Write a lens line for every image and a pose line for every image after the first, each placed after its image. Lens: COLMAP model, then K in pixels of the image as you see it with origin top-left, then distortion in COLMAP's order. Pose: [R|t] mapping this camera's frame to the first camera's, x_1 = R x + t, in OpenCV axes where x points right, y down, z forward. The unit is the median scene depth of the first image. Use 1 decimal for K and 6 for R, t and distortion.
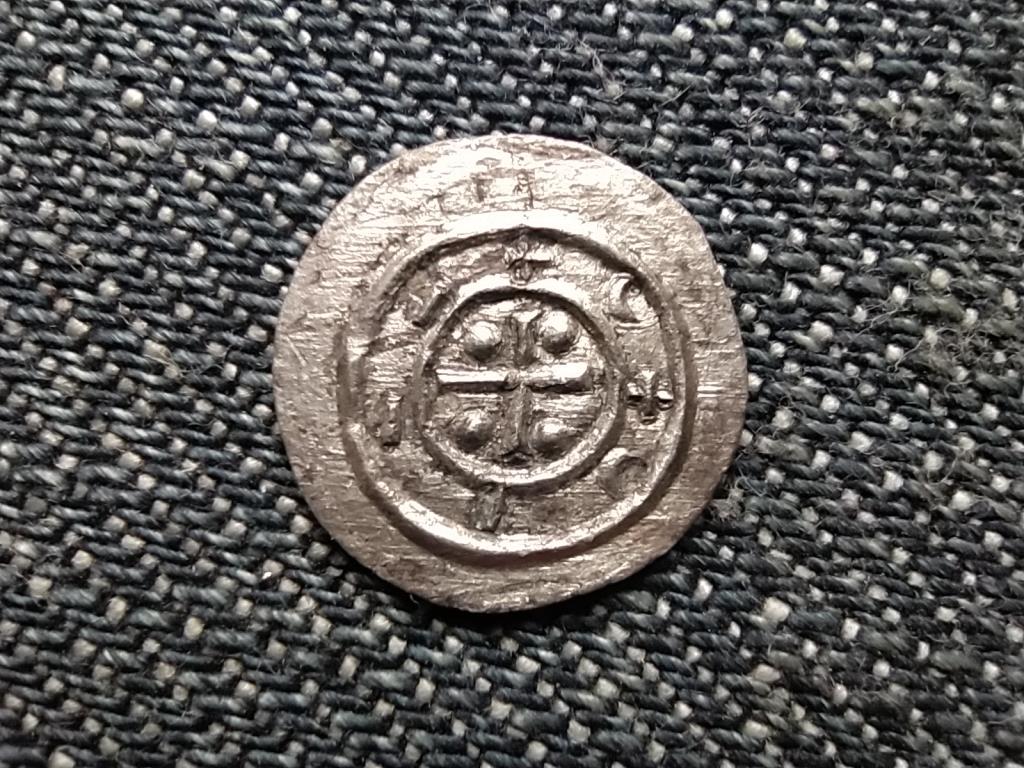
lens RADIAL K [[844.9, 0, 512.0], [0, 844.9, 384.0], [0, 0, 1]] dist [0.084844, -0.159276]
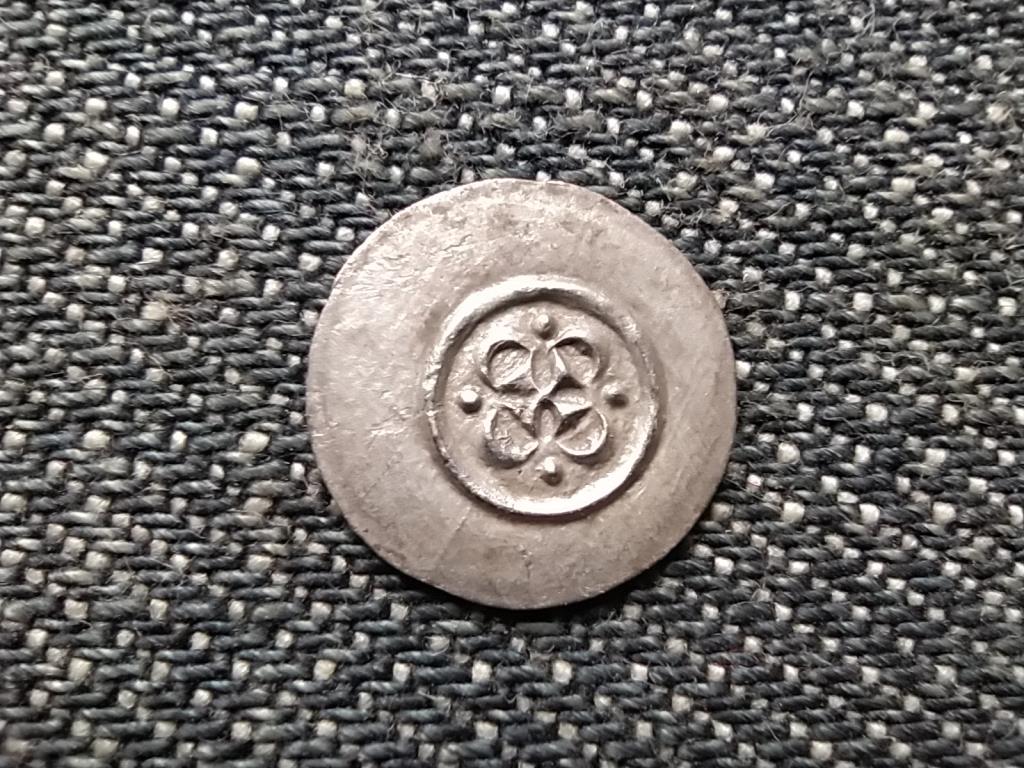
lens RADIAL K [[844.9, 0, 512.0], [0, 844.9, 384.0], [0, 0, 1]] dist [0.084844, -0.159276]
pose [[0.967205, -0.253900, 0.007001, 0.592016], [0.253981, 0.966481, -0.037509, 0.303393], [0.002758, 0.038057, 0.999272, 0.001601]]
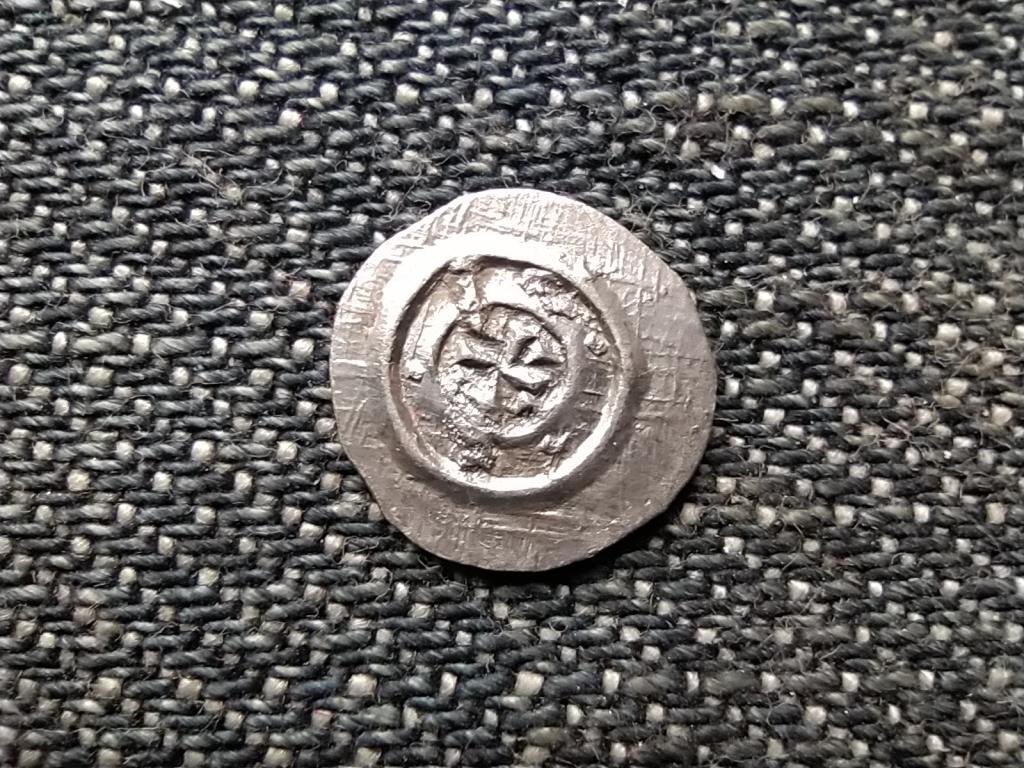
lens RADIAL K [[844.9, 0, 512.0], [0, 844.9, 384.0], [0, 0, 1]] dist [0.084844, -0.159276]
pose [[0.964301, -0.262968, 0.031172, 0.338562], [0.263859, 0.964123, -0.029061, -0.029698], [-0.022411, 0.036248, 0.999091, 0.046964]]
